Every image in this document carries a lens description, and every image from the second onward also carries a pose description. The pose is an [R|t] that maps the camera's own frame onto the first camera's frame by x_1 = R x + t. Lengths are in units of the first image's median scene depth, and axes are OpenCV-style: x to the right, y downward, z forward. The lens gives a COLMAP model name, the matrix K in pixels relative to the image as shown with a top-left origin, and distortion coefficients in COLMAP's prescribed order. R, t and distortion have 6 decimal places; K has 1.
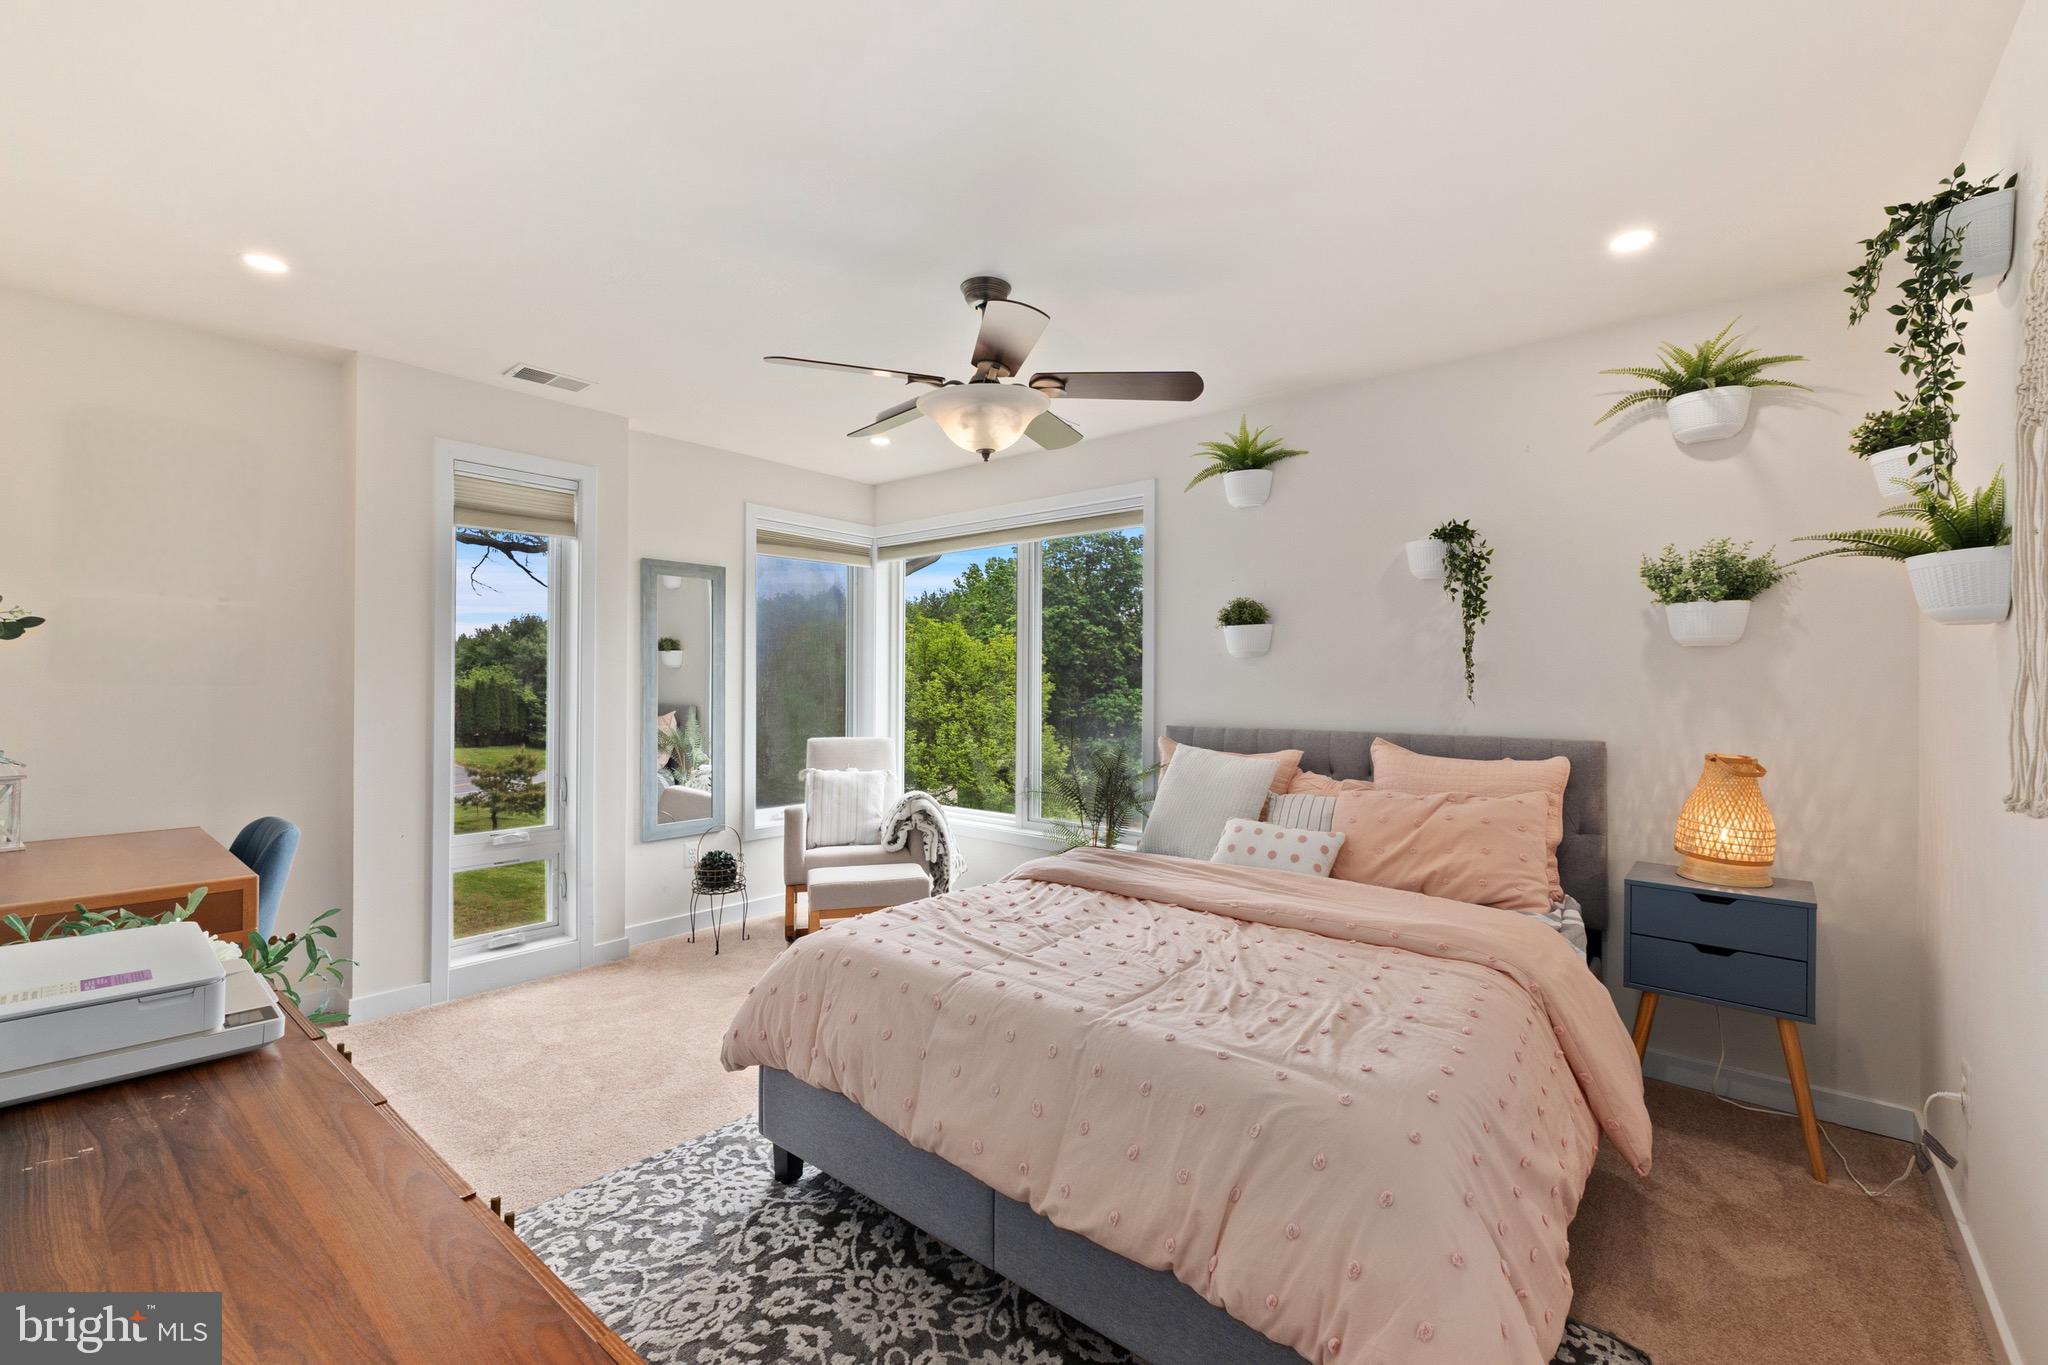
lens RADIAL K [[861.5, 0, 1019.5], [0, 861.5, 681.9], [0, 0, 1]] dist [-0.000548, 0.000207]
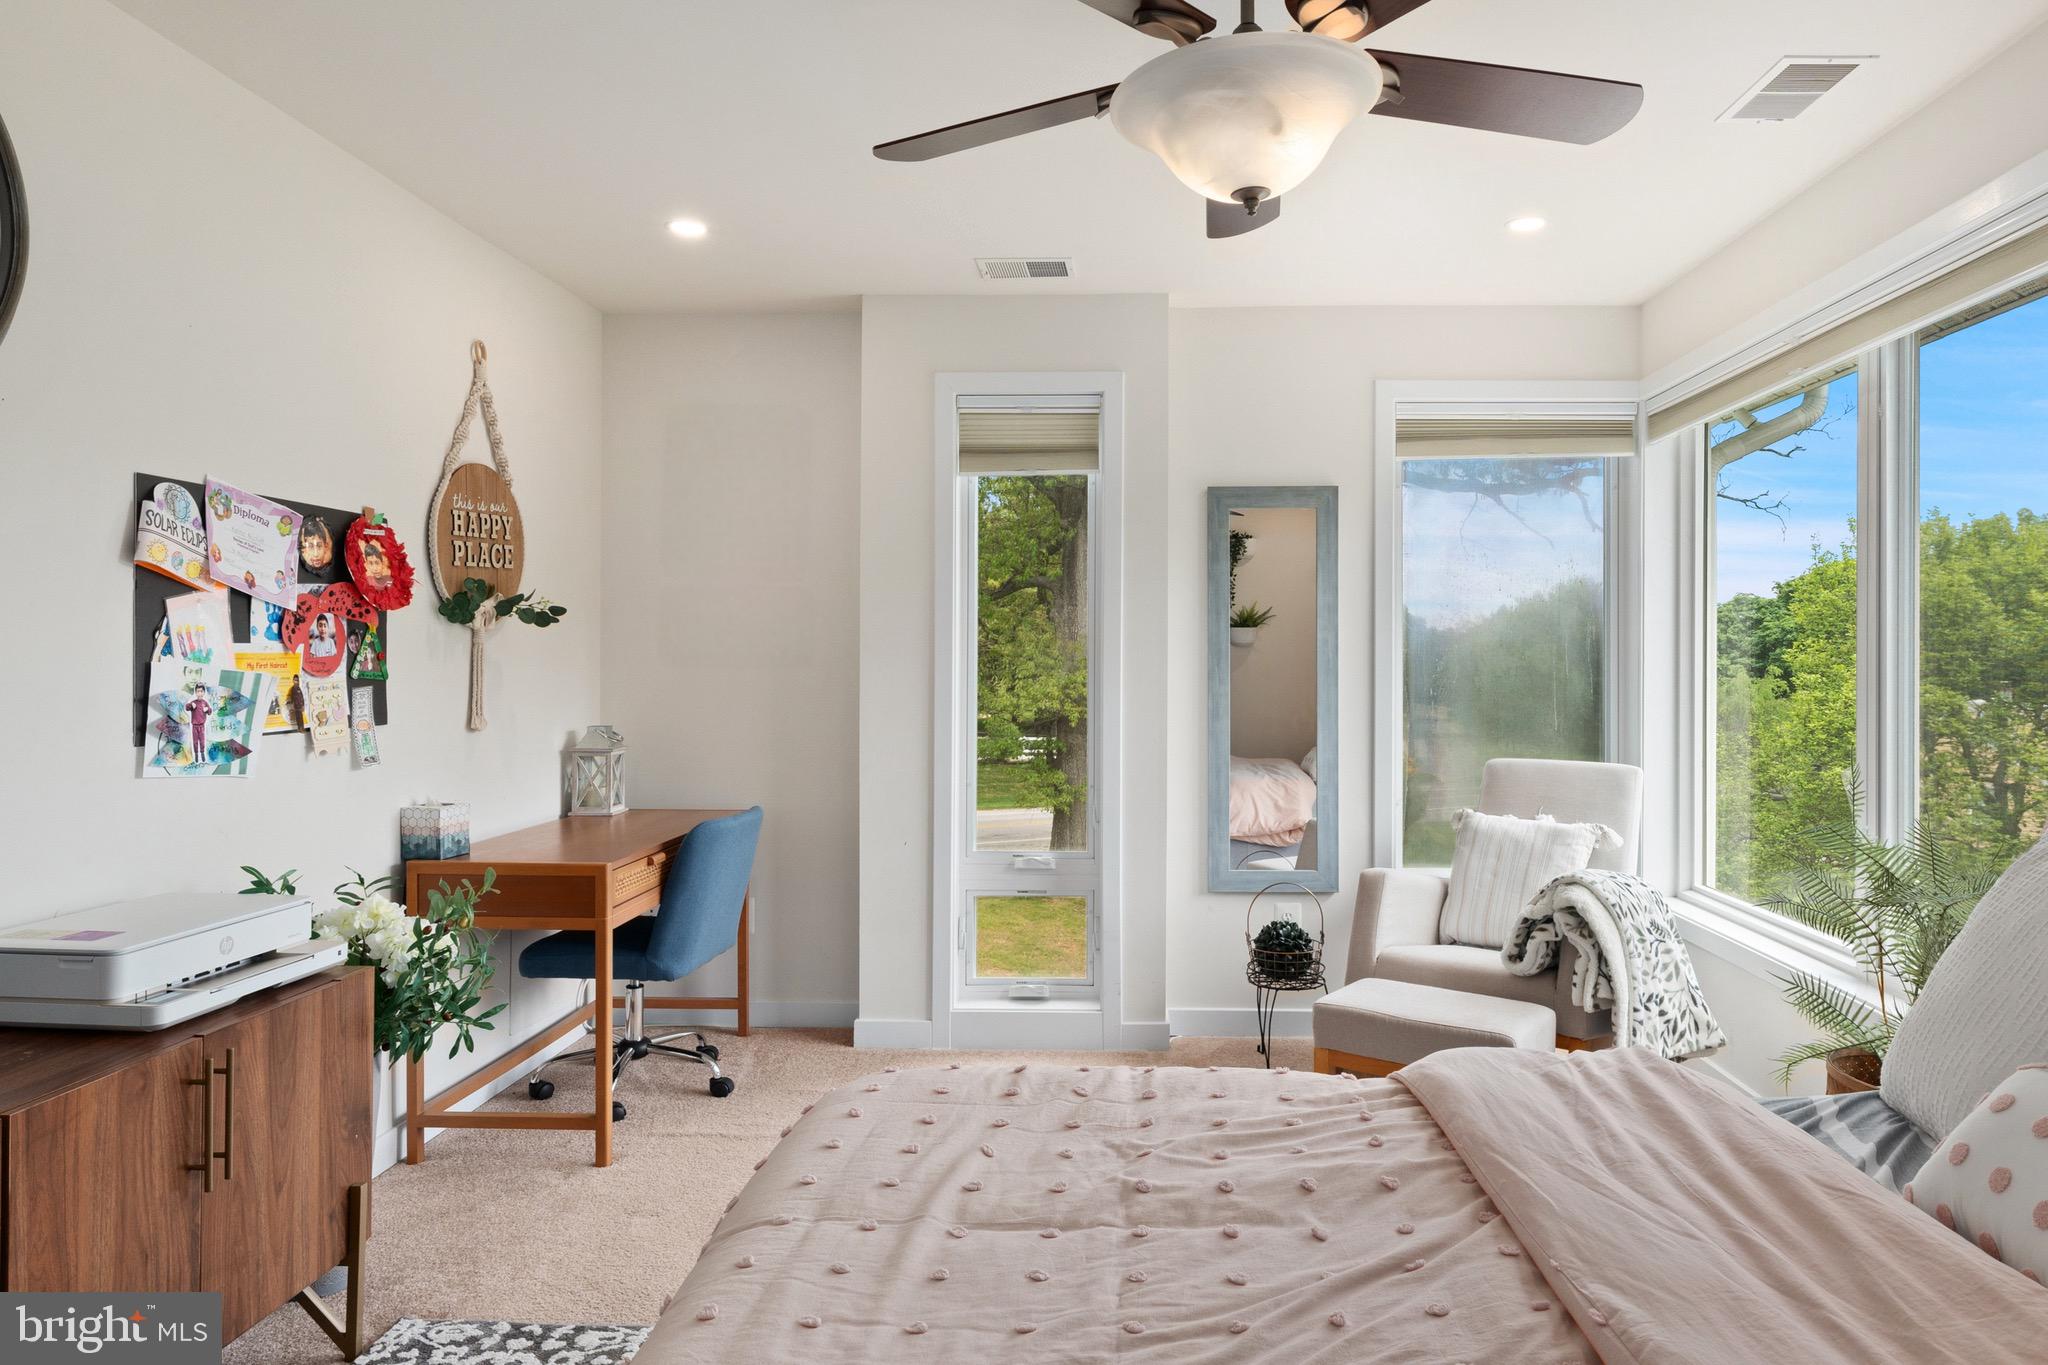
lens RADIAL K [[1222.1, 0, 1023.6], [0, 1222.1, 665.4], [0, 0, 1]] dist [0.000856, 0.000184]
pose [[0.626497, -0.000746, -0.779424, 0.537792], [0.003152, 0.999994, 0.001577, -0.001692], [0.779418, -0.003444, 0.626495, 0.569708]]
